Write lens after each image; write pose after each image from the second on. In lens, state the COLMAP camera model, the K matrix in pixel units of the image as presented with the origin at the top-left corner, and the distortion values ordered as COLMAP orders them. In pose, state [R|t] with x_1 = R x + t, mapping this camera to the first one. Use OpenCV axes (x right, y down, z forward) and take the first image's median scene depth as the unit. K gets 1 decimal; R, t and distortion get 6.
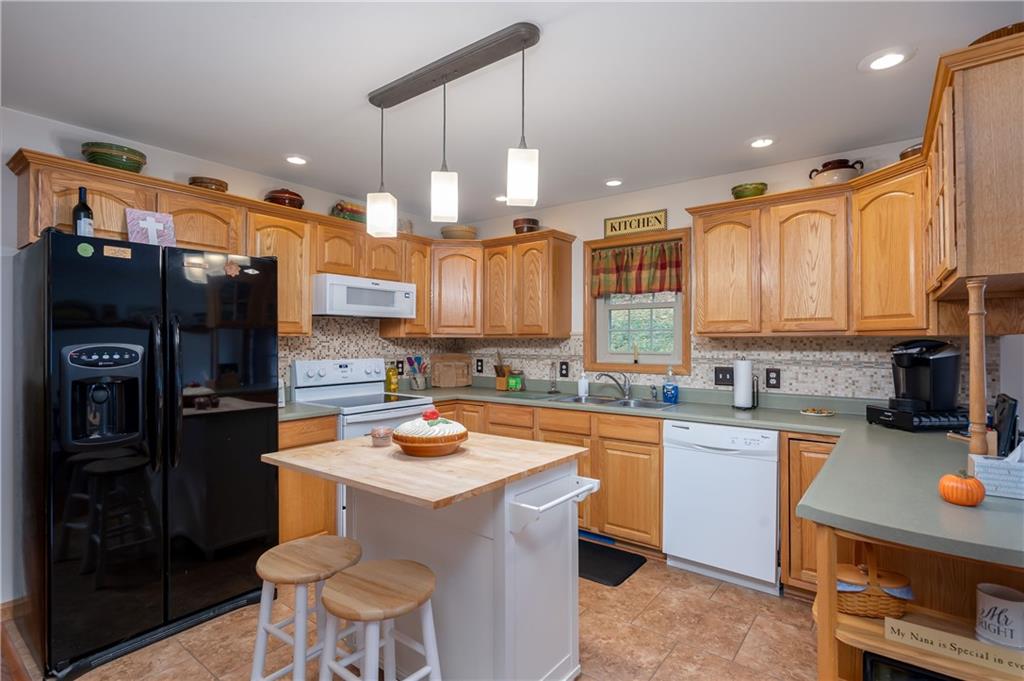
lens RADIAL K [[509.5, 0, 512.0], [0, 509.5, 340.5], [0, 0, 1]] dist [0.001022, -0.000039]
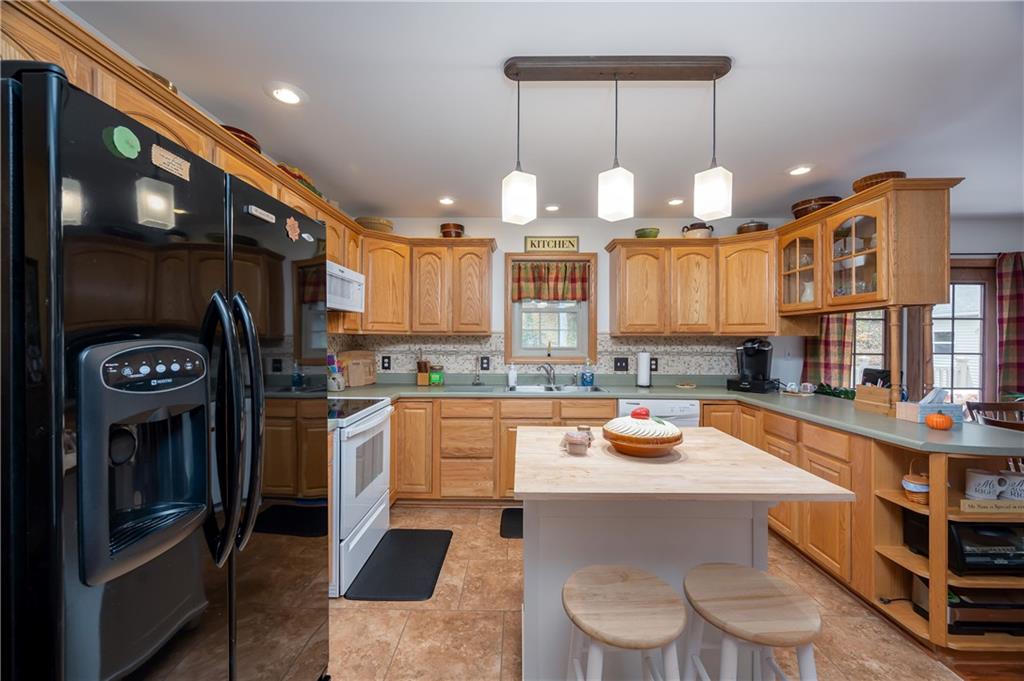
lens RADIAL K [[404.3, 0, 512.0], [0, 404.3, 340.5], [0, 0, 1]] dist [0.001025, 0.000113]
pose [[0.799895, -0.000084, 0.600141, -0.438270], [-0.004209, 0.999975, 0.005751, 0.000653], [-0.600126, -0.007127, 0.799874, 0.275528]]
